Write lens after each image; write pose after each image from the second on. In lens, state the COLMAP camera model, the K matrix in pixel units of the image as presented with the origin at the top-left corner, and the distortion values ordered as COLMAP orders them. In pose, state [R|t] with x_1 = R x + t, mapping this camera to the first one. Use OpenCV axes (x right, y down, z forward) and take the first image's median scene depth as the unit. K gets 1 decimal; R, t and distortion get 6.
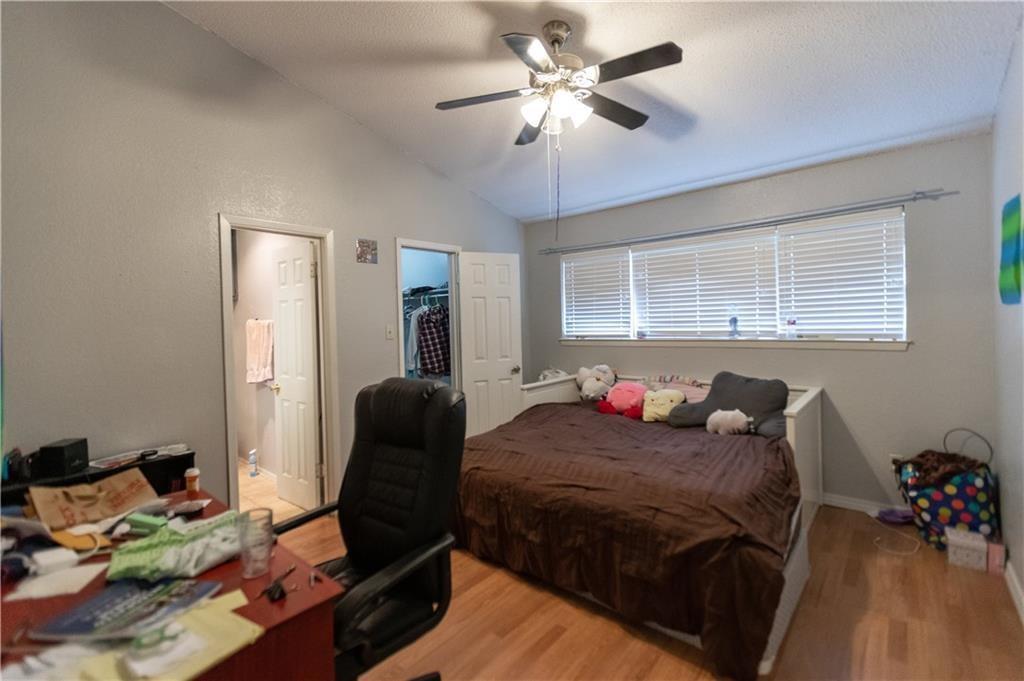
lens RADIAL K [[457.3, 0, 509.3], [0, 457.3, 329.0], [0, 0, 1]] dist [0.000782, -0.000206]
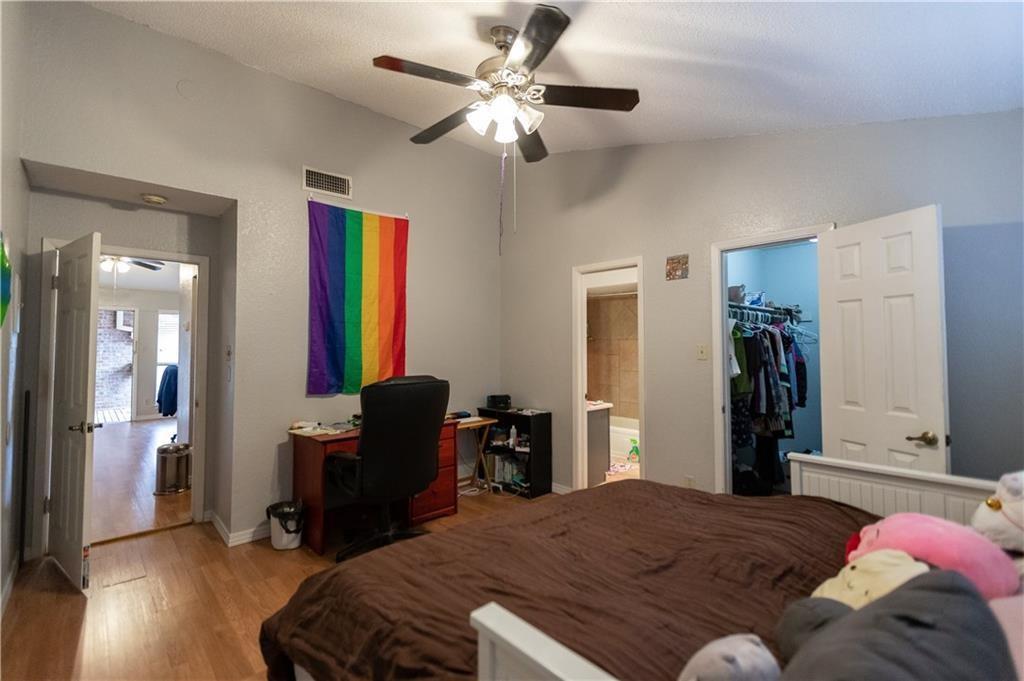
lens RADIAL K [[457.3, 0, 509.3], [0, 457.3, 329.0], [0, 0, 1]] dist [0.000782, -0.000206]
pose [[-0.107717, -0.011278, -0.994118, 0.681686], [-0.012815, 0.999868, -0.009955, -0.024382], [0.994099, 0.011668, -0.107847, 0.740907]]
